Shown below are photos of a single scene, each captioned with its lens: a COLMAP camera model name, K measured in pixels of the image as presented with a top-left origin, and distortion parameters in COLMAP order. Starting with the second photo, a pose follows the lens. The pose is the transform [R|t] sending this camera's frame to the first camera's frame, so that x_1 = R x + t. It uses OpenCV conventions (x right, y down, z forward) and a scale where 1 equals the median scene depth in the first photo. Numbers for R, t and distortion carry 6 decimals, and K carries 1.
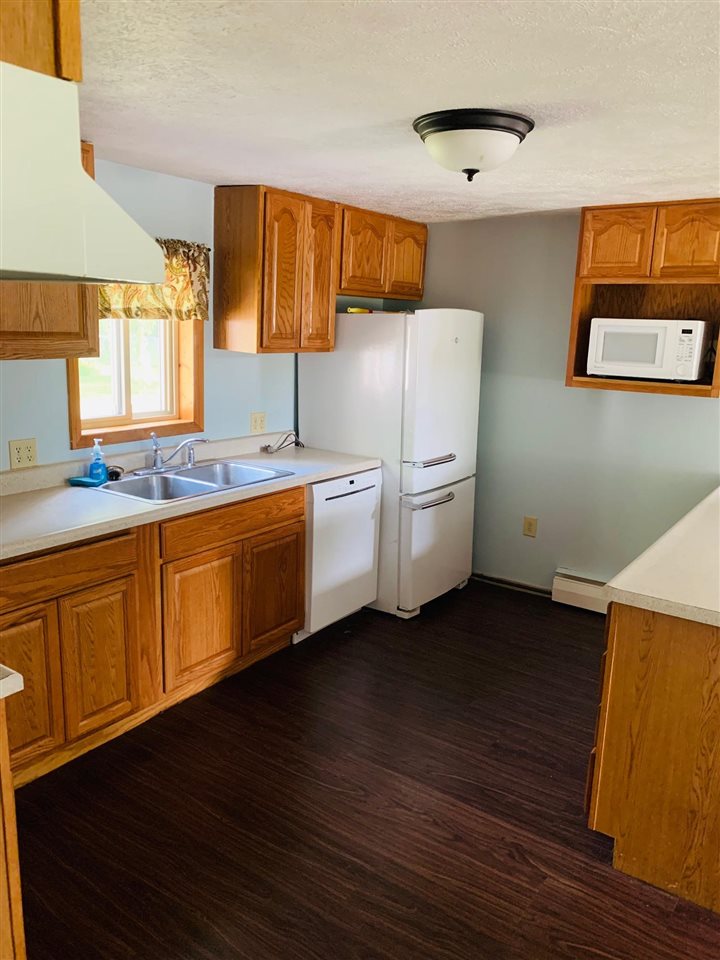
lens RADIAL K [[738.1, 0, 360.6], [0, 738.1, 479.7], [0, 0, 1]] dist [0.040256, -0.027435]
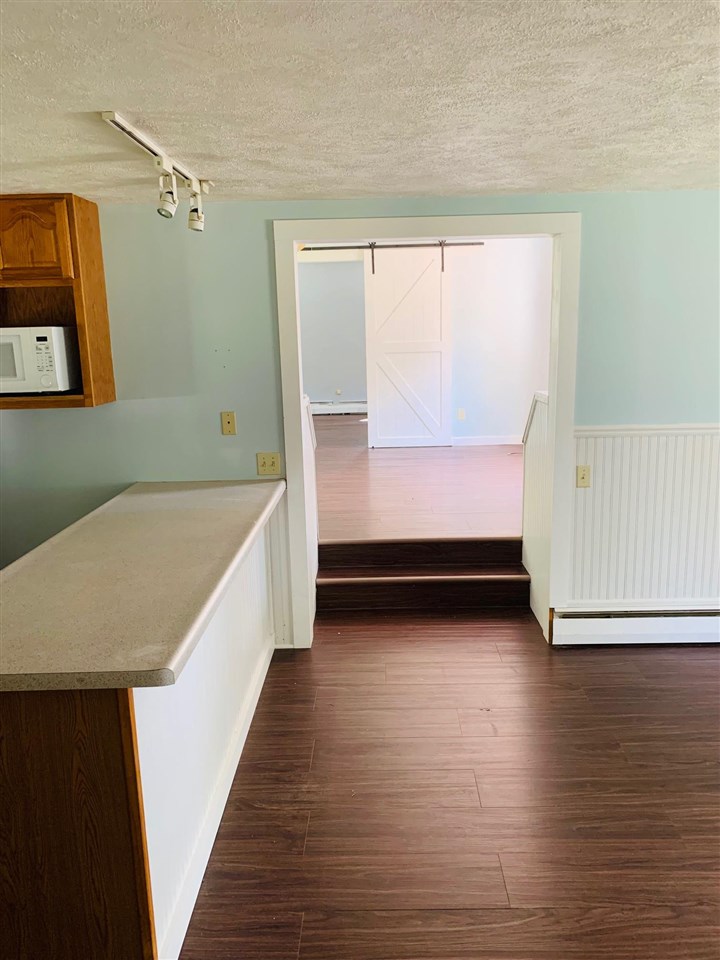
lens RADIAL K [[738.1, 0, 360.7], [0, 738.1, 481.7], [0, 0, 1]] dist [0.040256, -0.027435]
pose [[0.830748, -0.161570, 0.532684, 0.248555], [0.168340, 0.985062, 0.036247, 0.006316], [-0.530584, 0.059559, 0.845538, 0.030219]]
